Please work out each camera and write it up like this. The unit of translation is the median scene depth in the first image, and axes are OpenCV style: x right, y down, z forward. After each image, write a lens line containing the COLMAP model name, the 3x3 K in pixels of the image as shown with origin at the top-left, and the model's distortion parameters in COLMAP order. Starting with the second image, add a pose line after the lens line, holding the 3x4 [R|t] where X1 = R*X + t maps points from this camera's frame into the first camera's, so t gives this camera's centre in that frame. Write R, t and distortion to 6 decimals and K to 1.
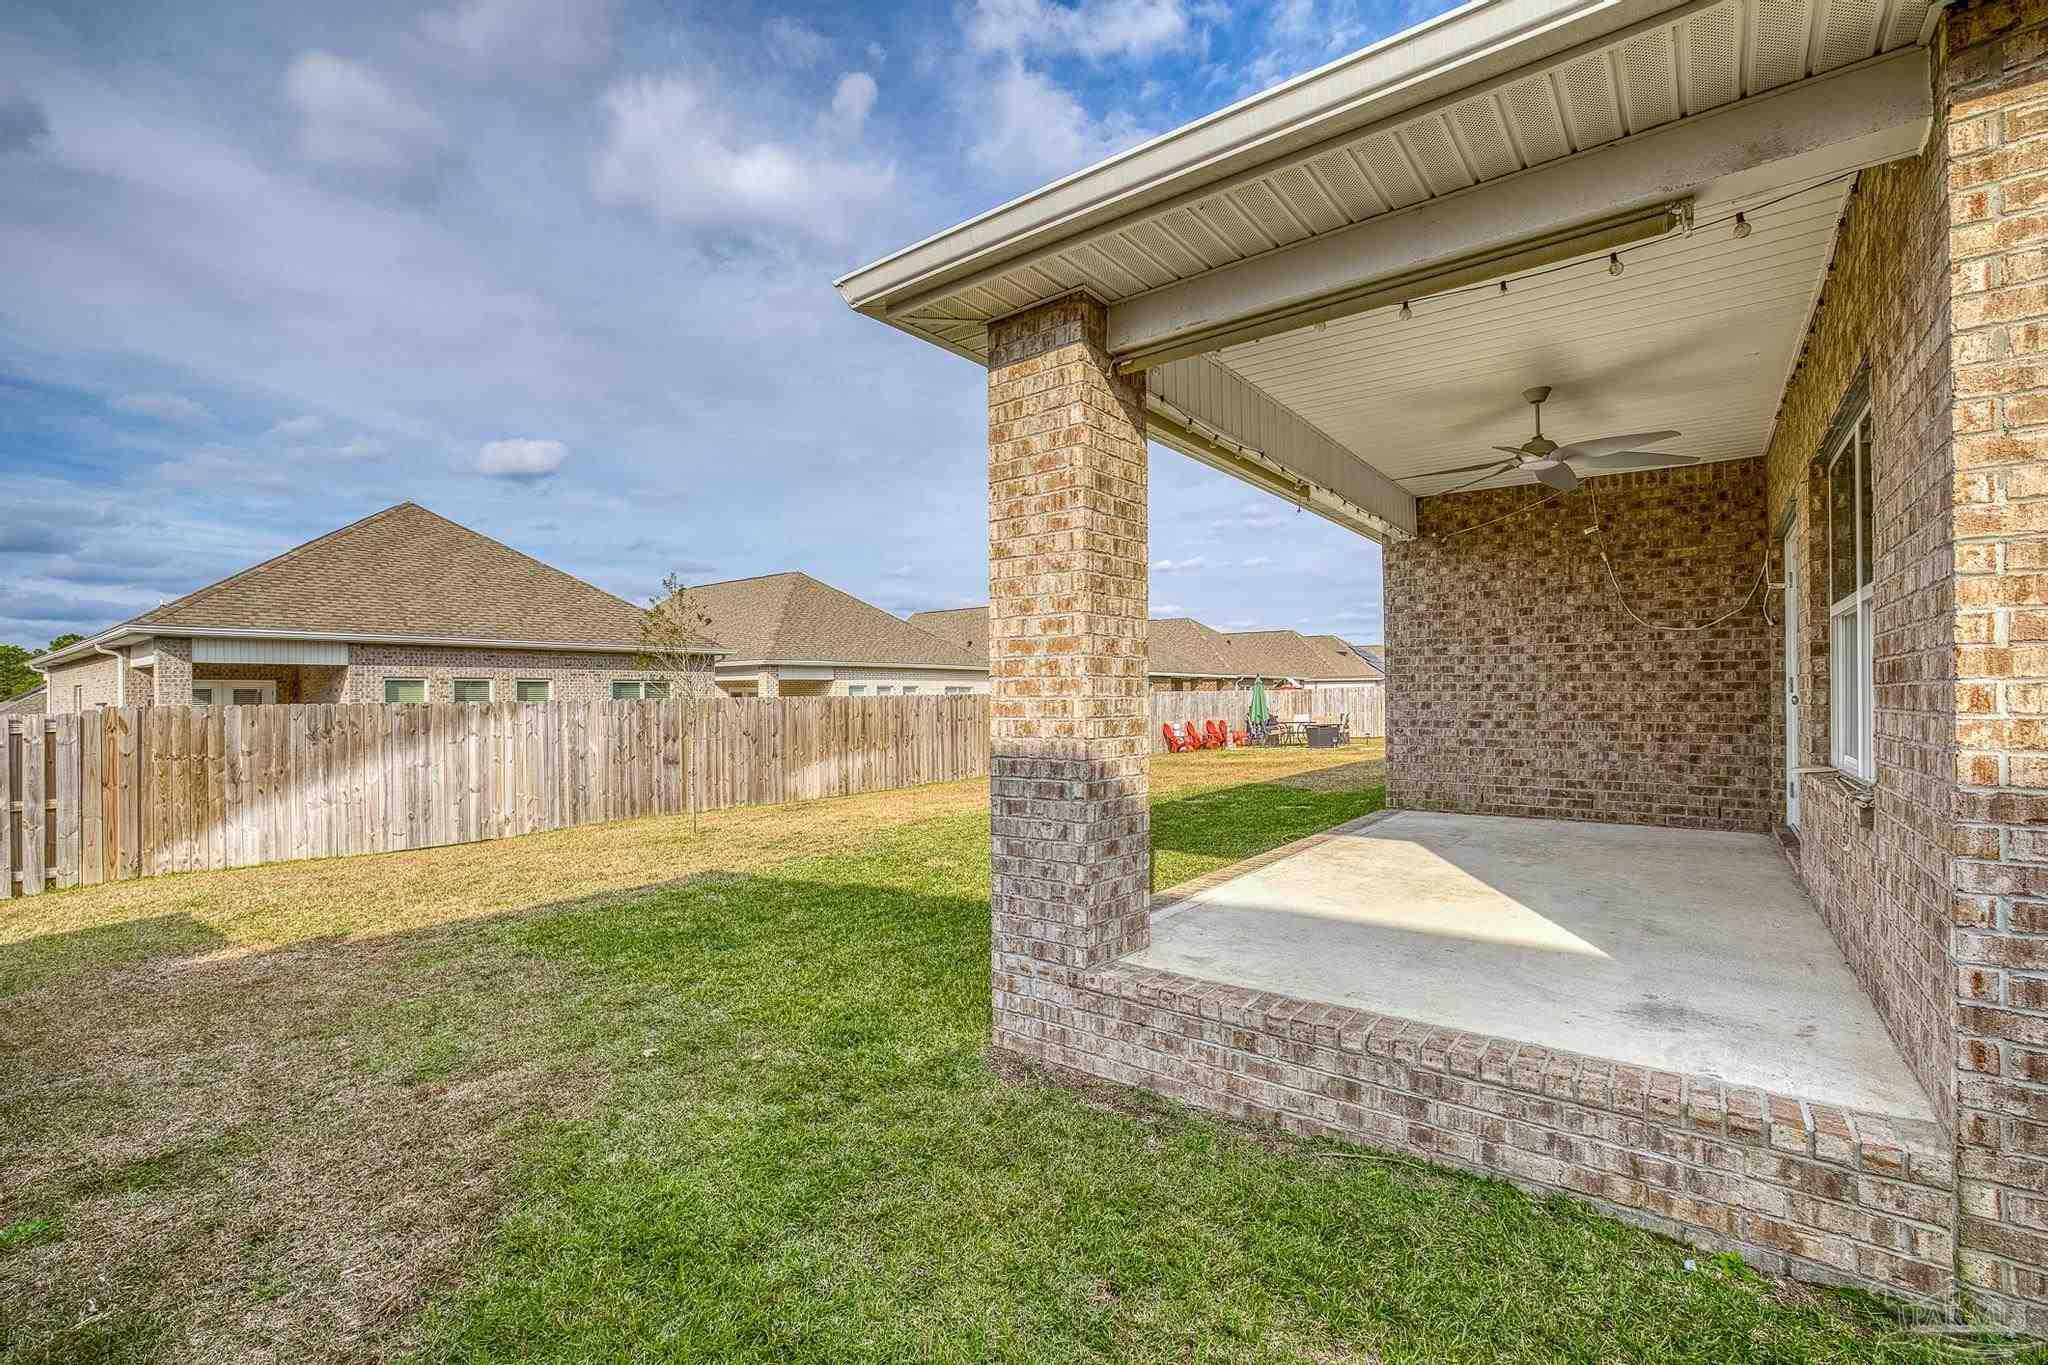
lens RADIAL K [[876.8, 0, 1019.4], [0, 876.8, 693.7], [0, 0, 1]] dist [-0.052799, 0.014885]
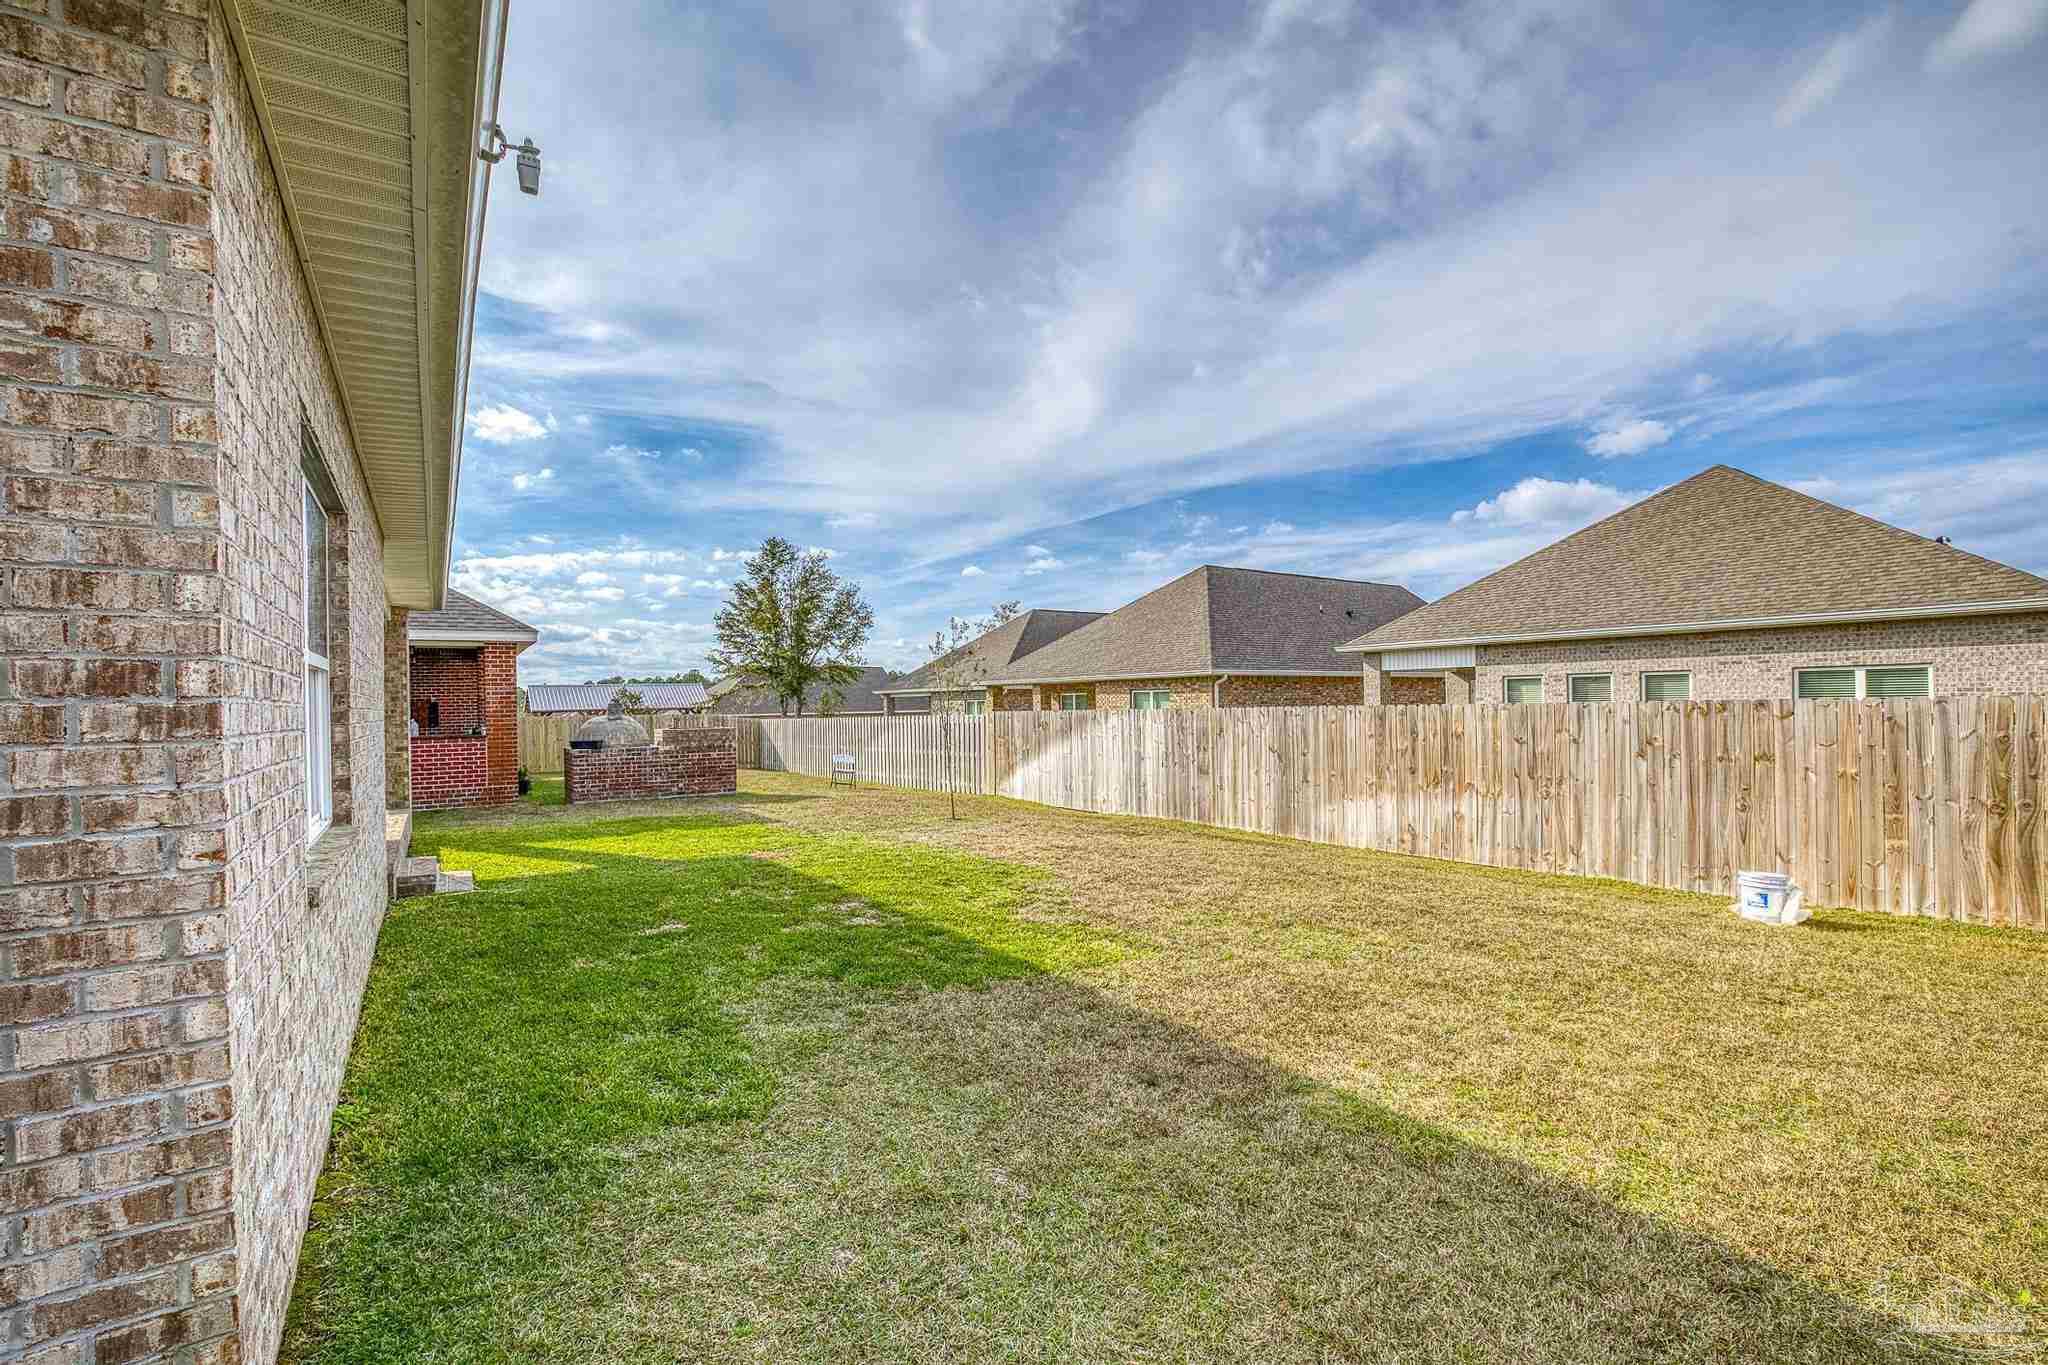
lens RADIAL K [[876.8, 0, 1019.4], [0, 876.8, 693.7], [0, 0, 1]] dist [-0.052799, 0.014885]
pose [[-0.306753, 0.003924, -0.951781, 0.450720], [0.021316, 0.999769, -0.002749, -0.008802], [0.951551, -0.021132, -0.306765, 0.818691]]
